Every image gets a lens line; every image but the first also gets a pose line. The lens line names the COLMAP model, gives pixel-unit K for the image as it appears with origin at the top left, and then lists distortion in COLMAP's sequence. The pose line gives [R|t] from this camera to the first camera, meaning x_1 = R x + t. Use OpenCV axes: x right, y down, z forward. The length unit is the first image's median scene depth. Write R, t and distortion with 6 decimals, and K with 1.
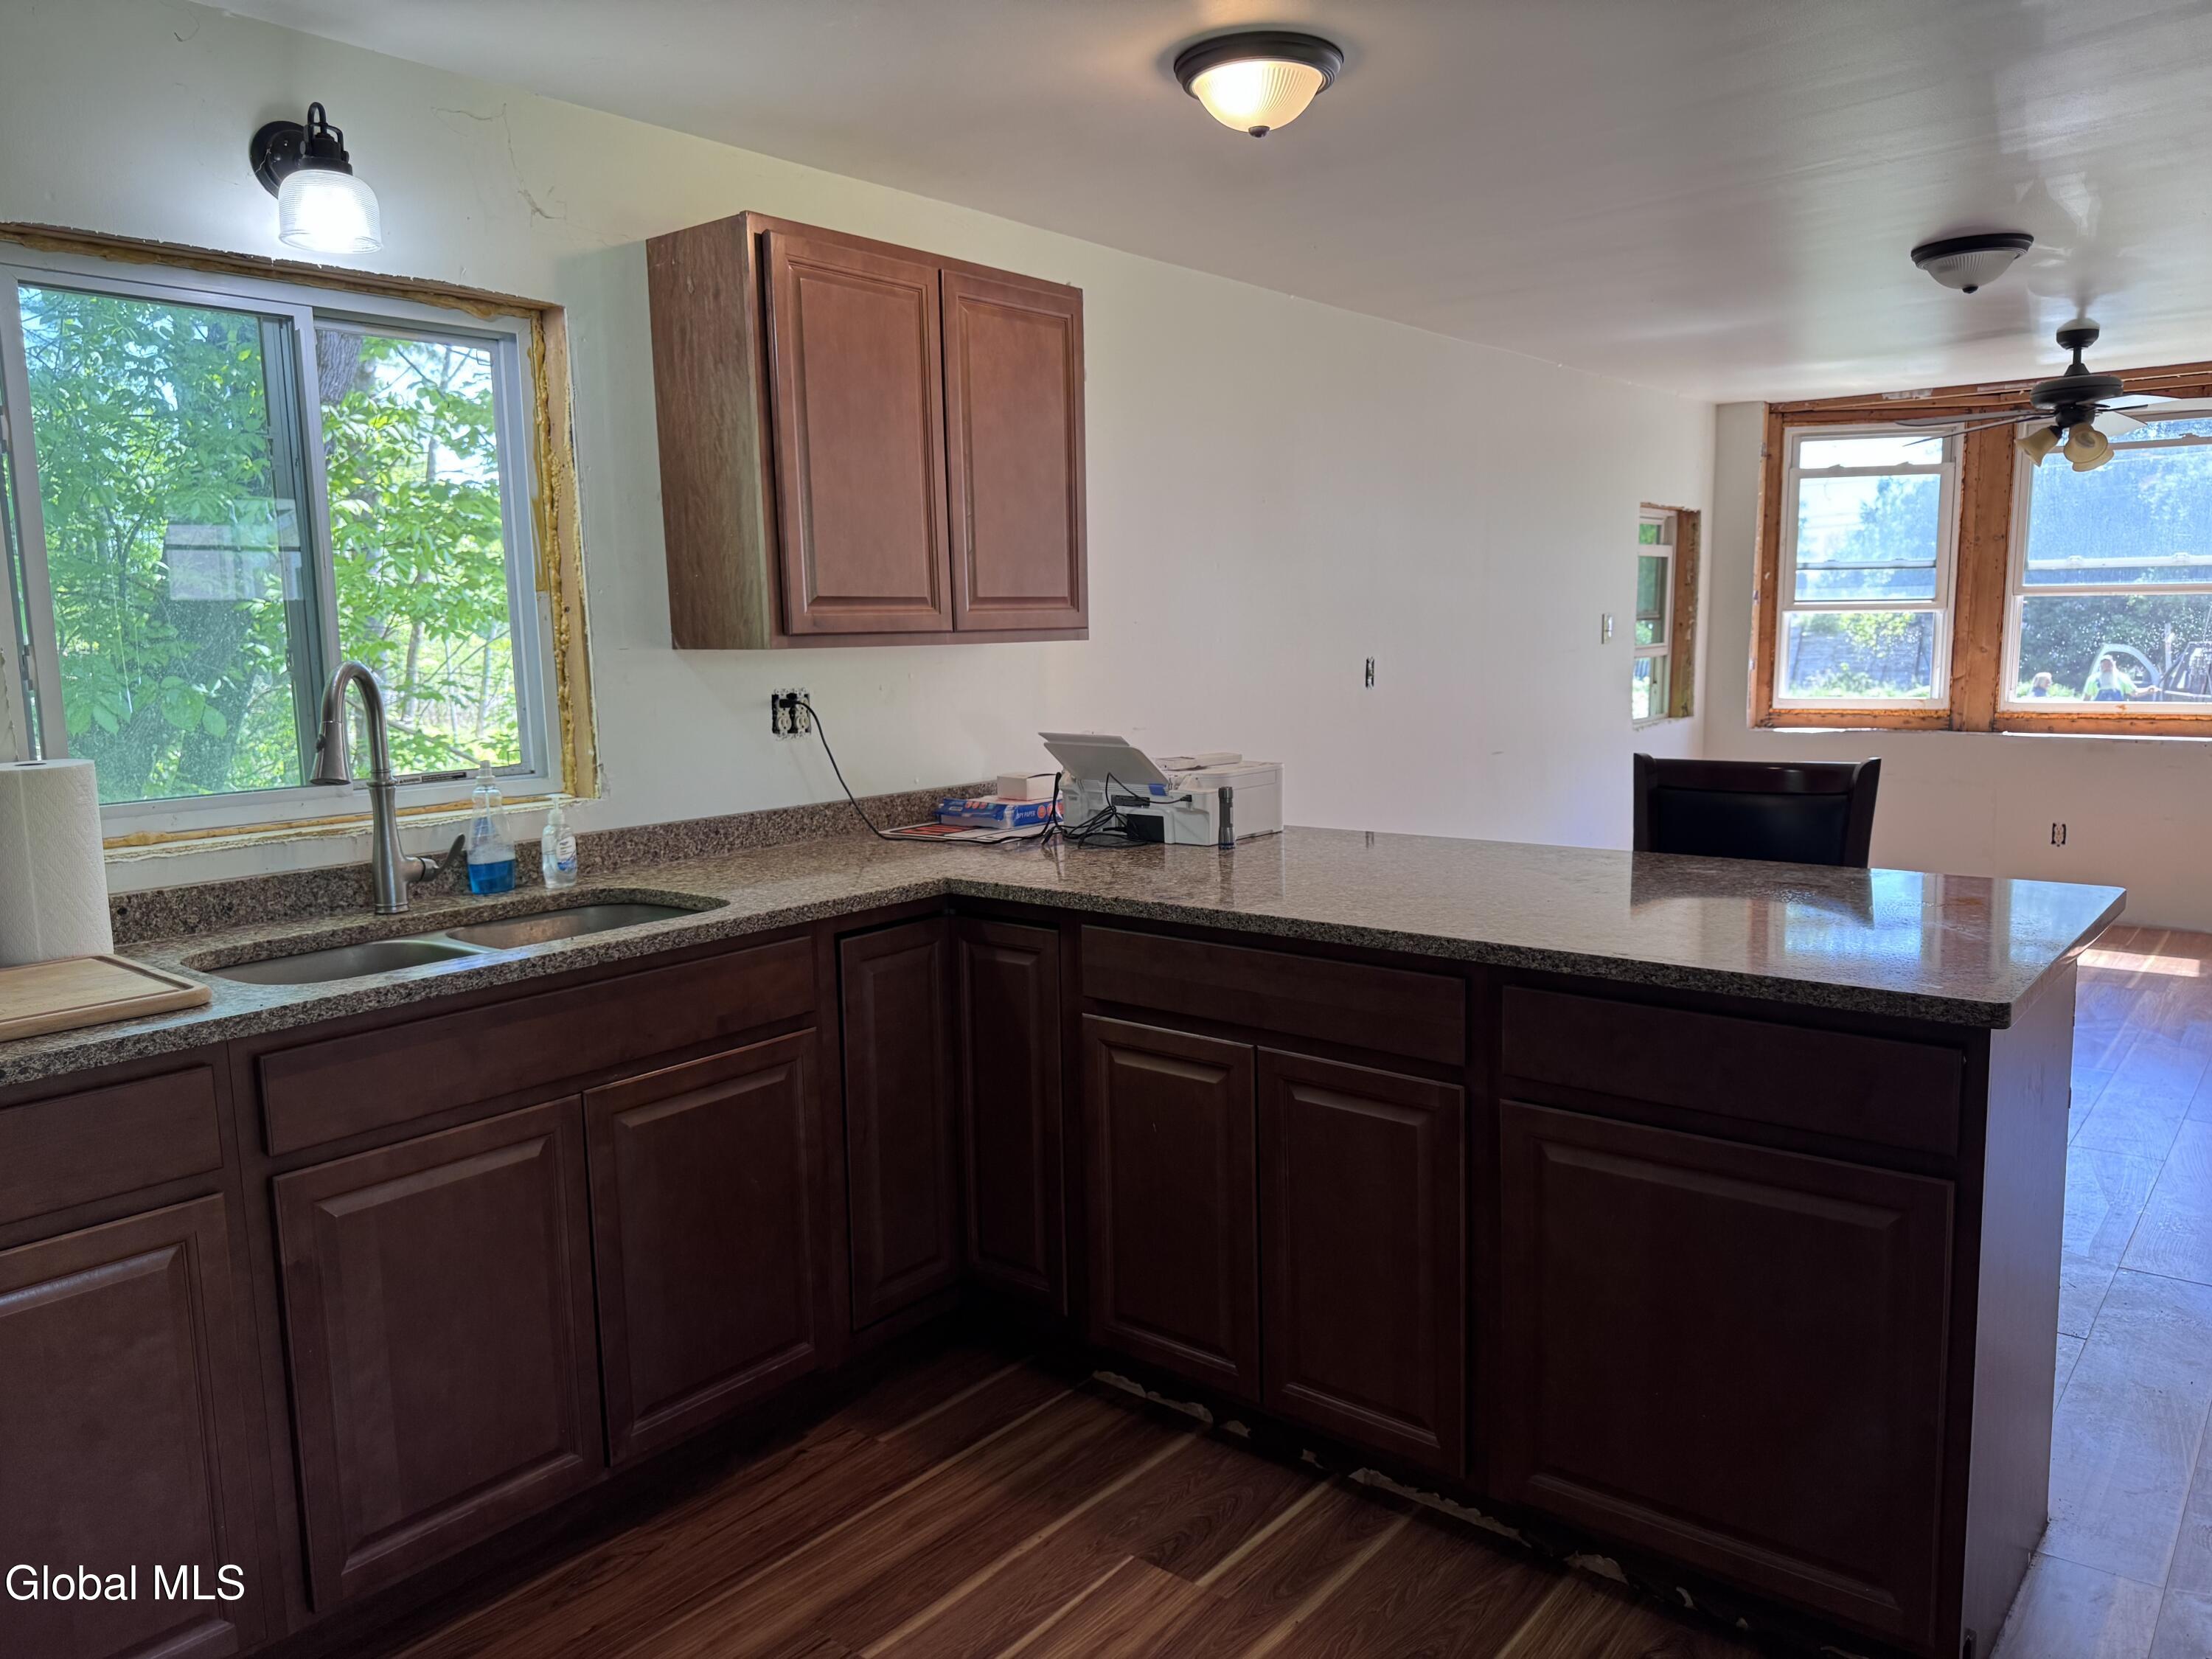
lens RADIAL K [[1546.0, 0, 1106.0], [0, 1546.0, 829.5], [0, 0, 1]] dist [0.031507, -0.006773]
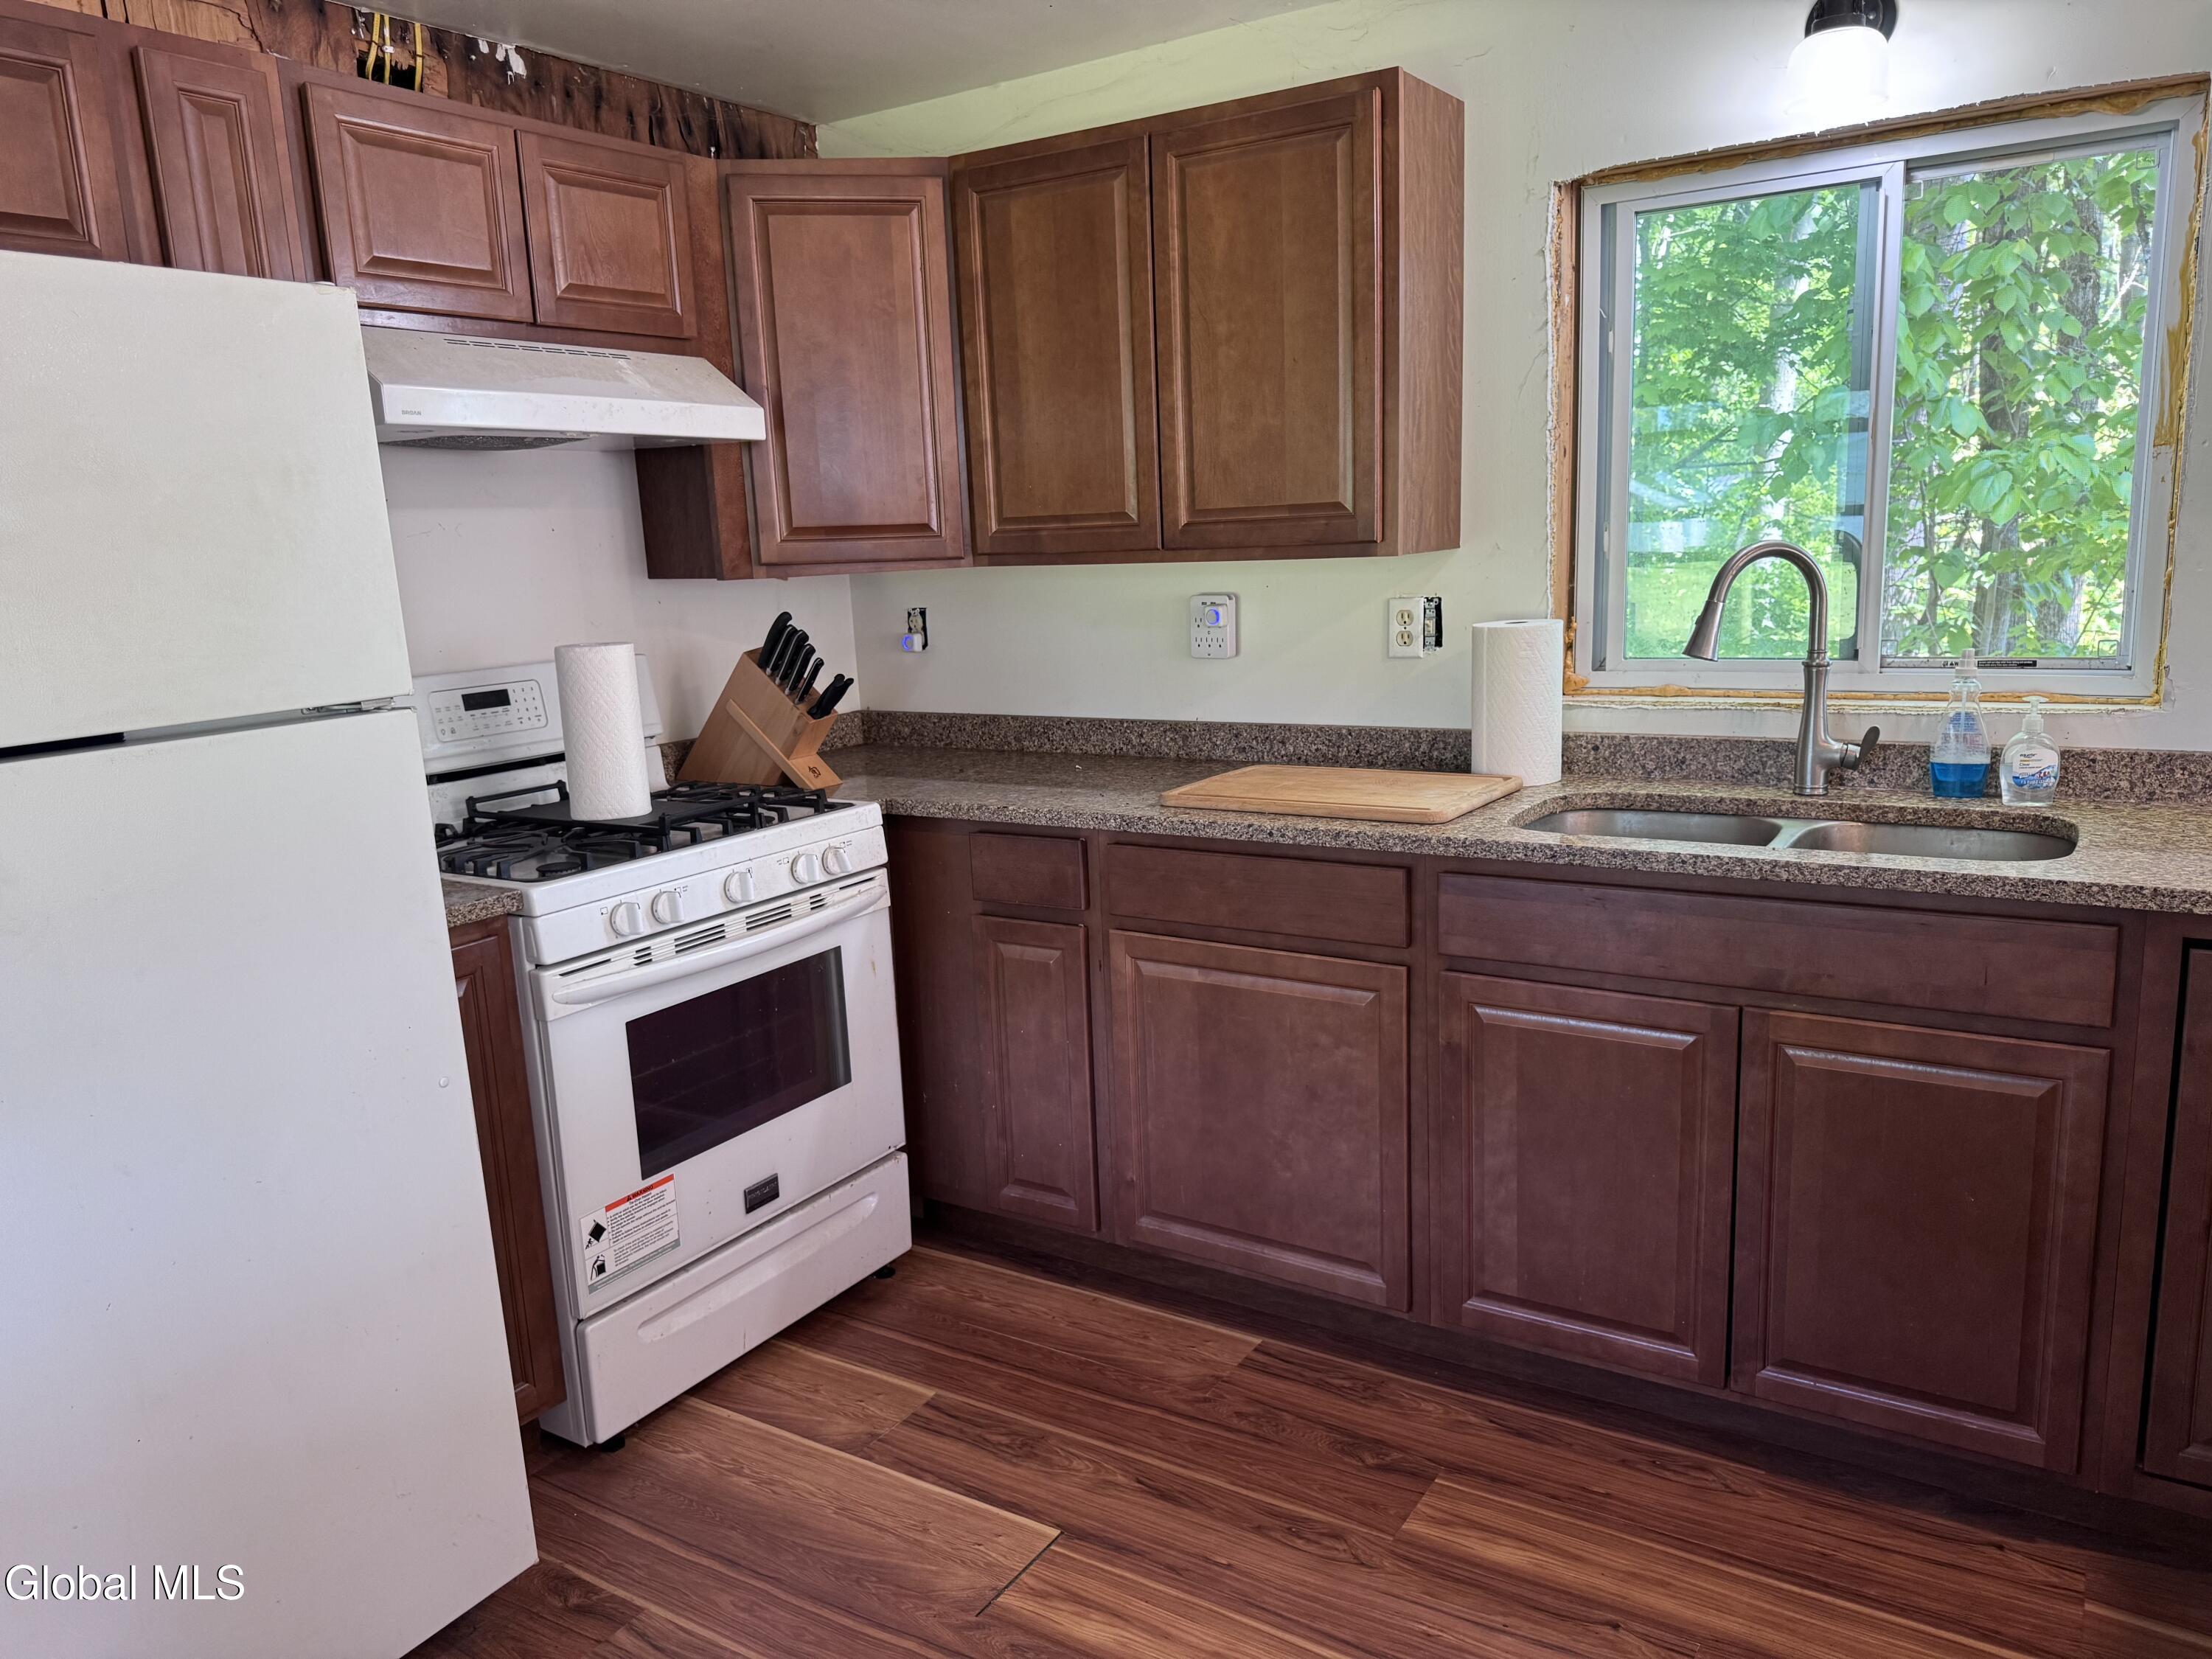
lens RADIAL K [[1546.0, 0, 1106.0], [0, 1546.0, 829.5], [0, 0, 1]] dist [0.031507, -0.006773]
pose [[0.154333, 0.206460, -0.966207, 0.481088], [-0.094219, 0.976542, 0.193619, -0.081923], [0.983516, 0.061154, 0.170165, 0.423212]]
